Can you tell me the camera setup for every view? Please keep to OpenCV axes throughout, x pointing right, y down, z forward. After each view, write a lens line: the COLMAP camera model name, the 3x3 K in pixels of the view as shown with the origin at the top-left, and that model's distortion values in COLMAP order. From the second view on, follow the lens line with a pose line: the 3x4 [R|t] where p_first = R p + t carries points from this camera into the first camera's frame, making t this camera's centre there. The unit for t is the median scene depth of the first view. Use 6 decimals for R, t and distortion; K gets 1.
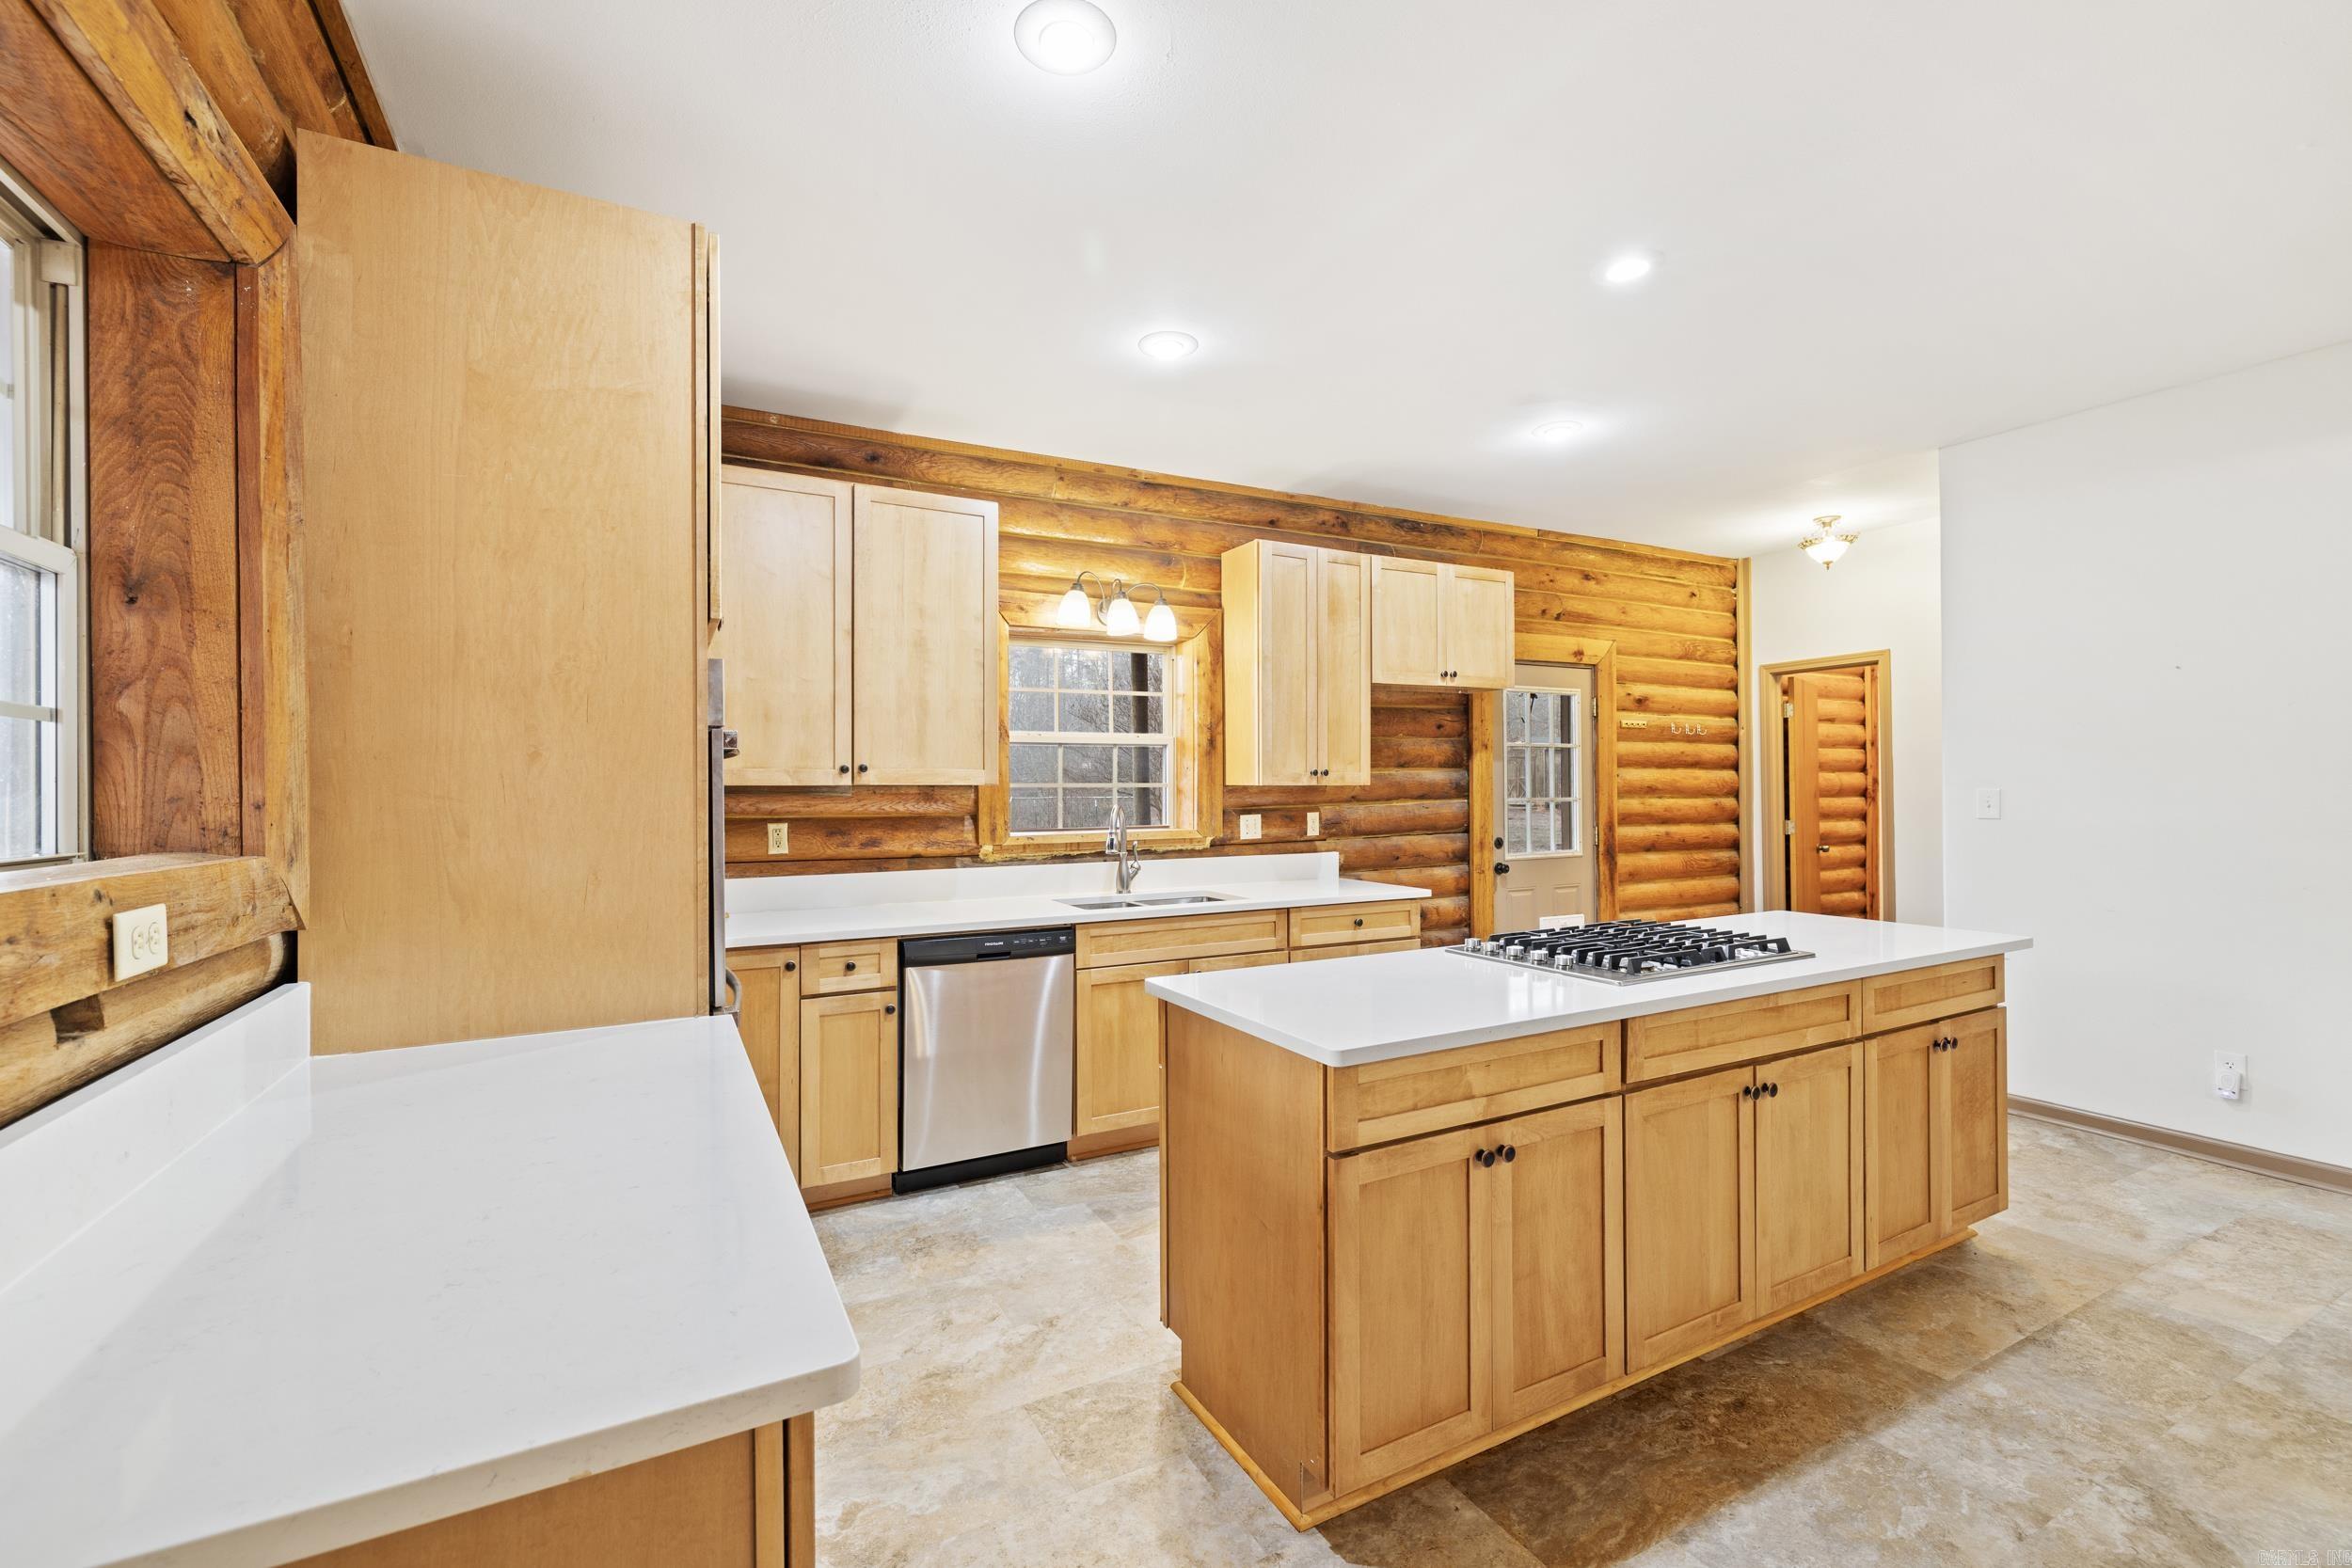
lens RADIAL K [[977.8, 0, 1168.0], [0, 977.8, 786.2], [0, 0, 1]] dist [-0.002558, -0.000629]
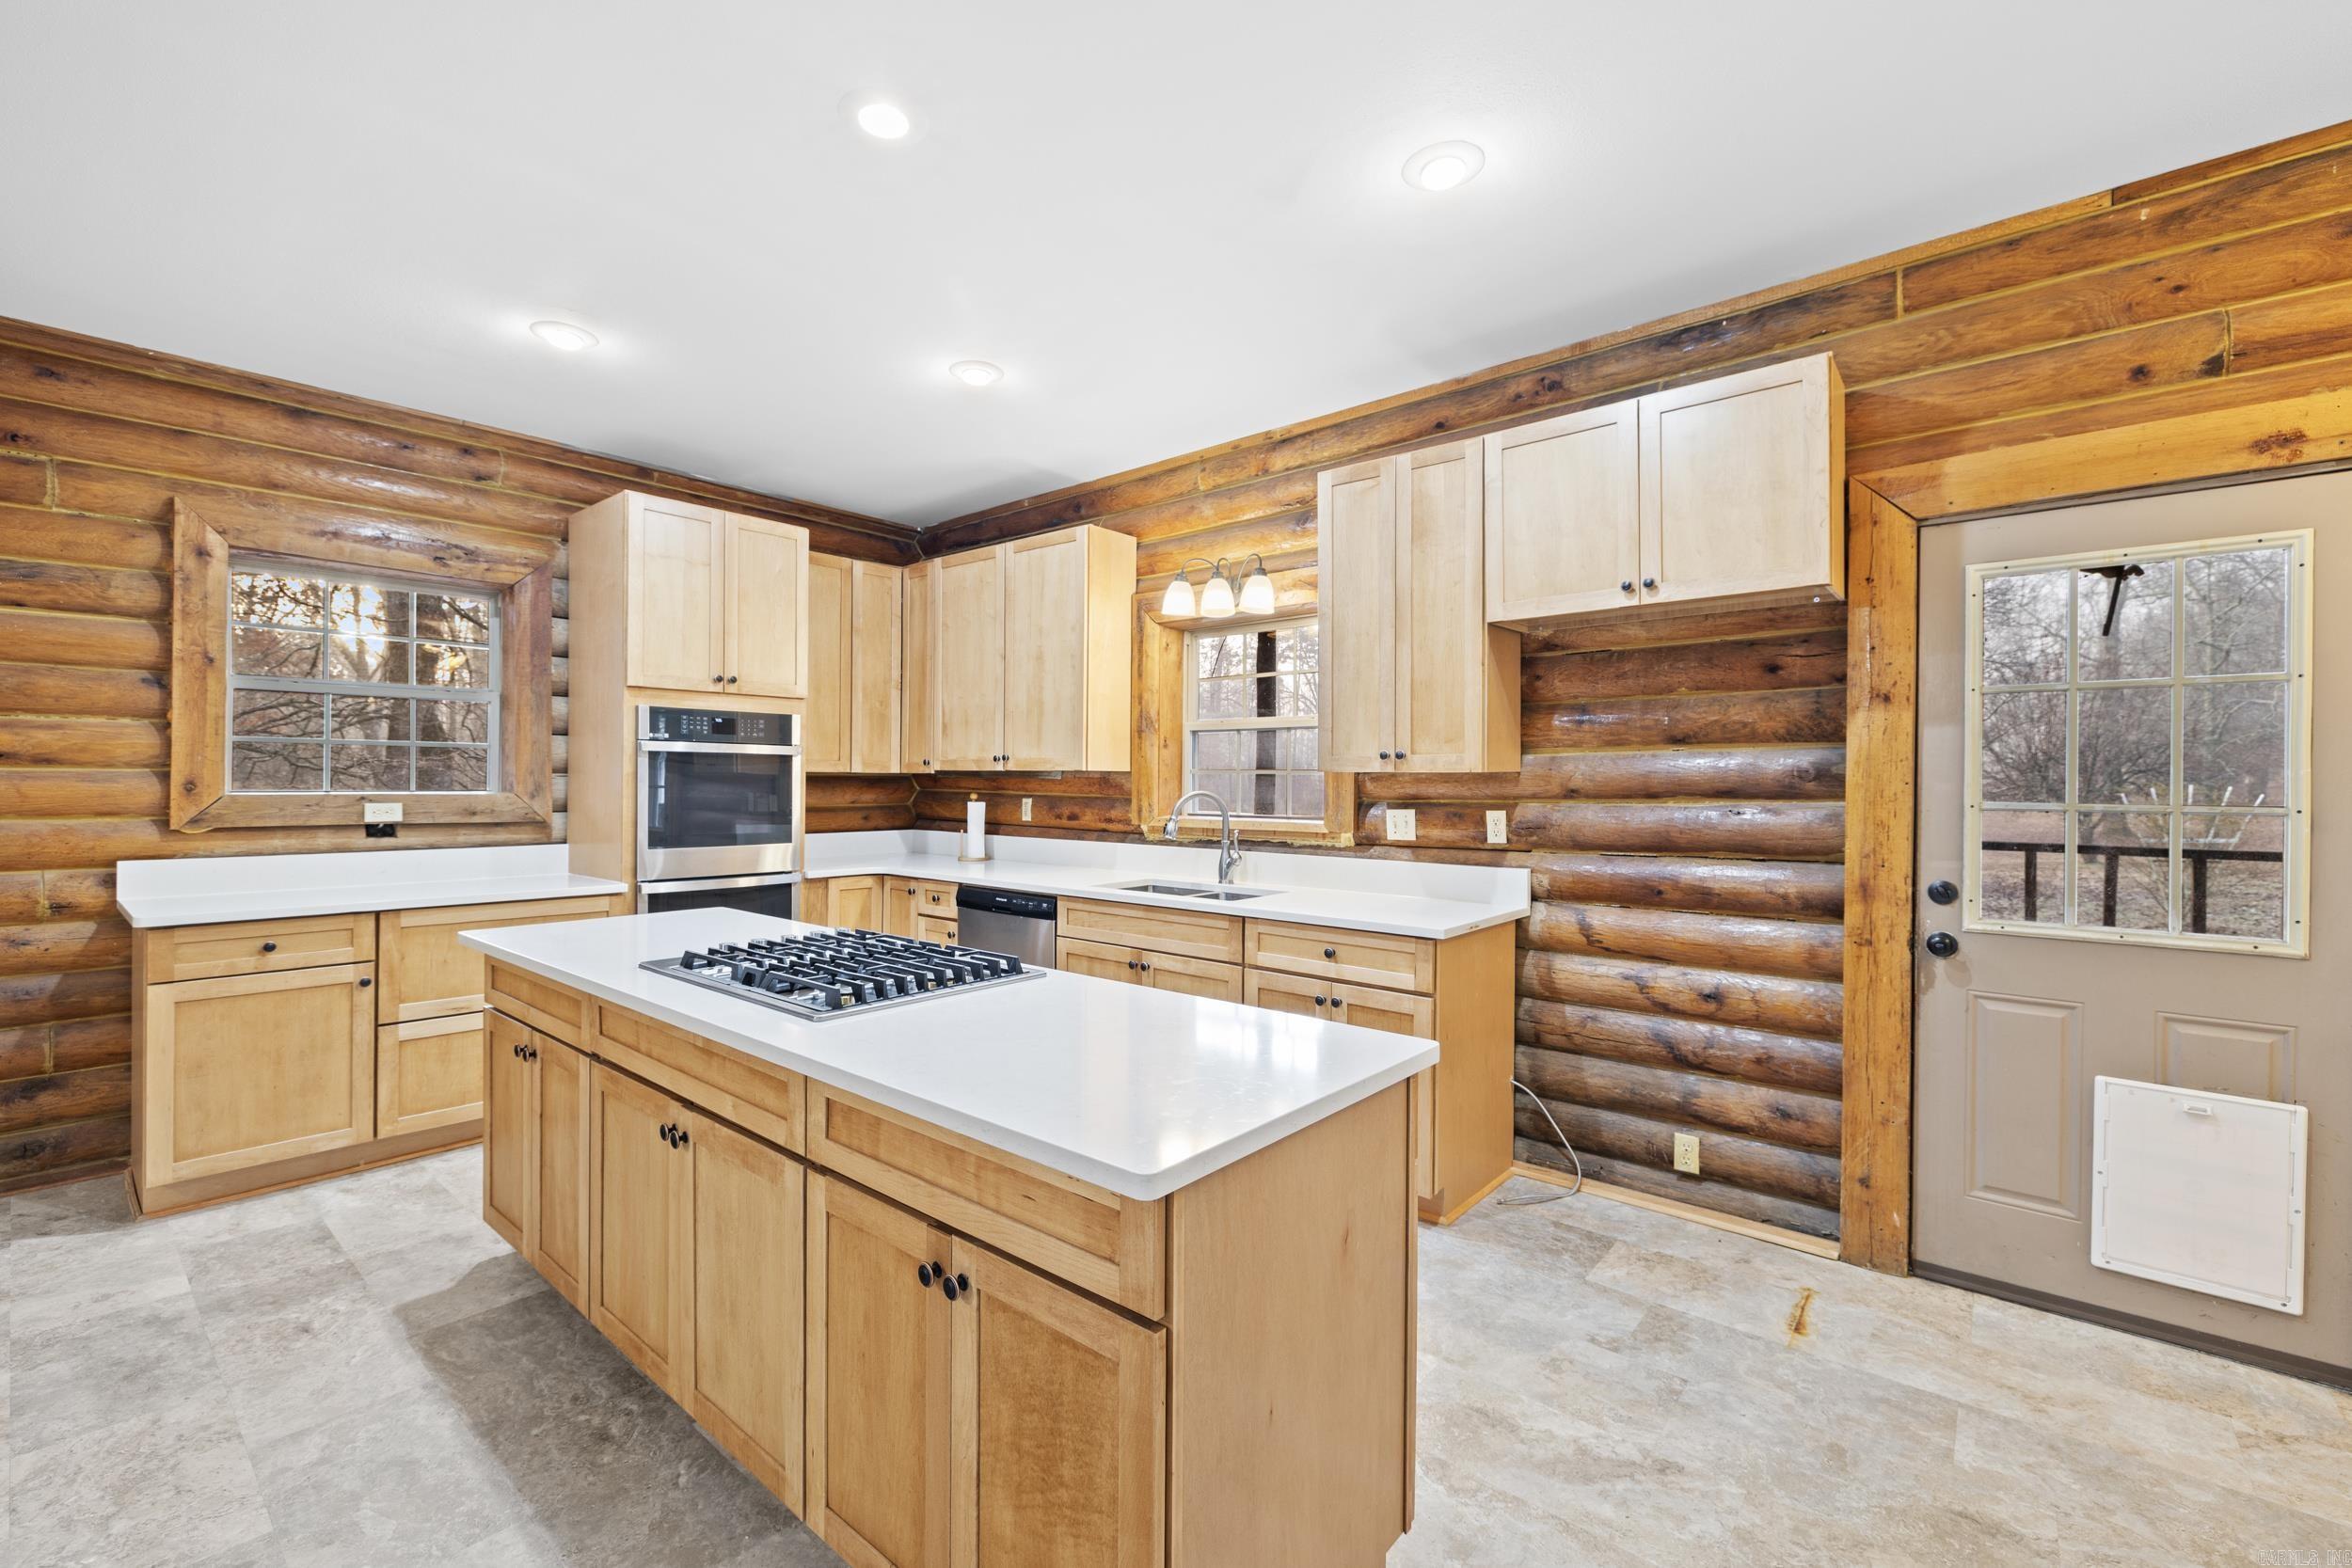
lens RADIAL K [[988.2, 0, 1169.5], [0, 988.2, 786.0], [0, 0, 1]] dist [-0.002774, -0.000393]
pose [[0.372205, 0.015781, -0.928016, 0.813458], [-0.006167, 0.999875, 0.014530, -0.000394], [0.928130, 0.000315, 0.372256, 0.568954]]
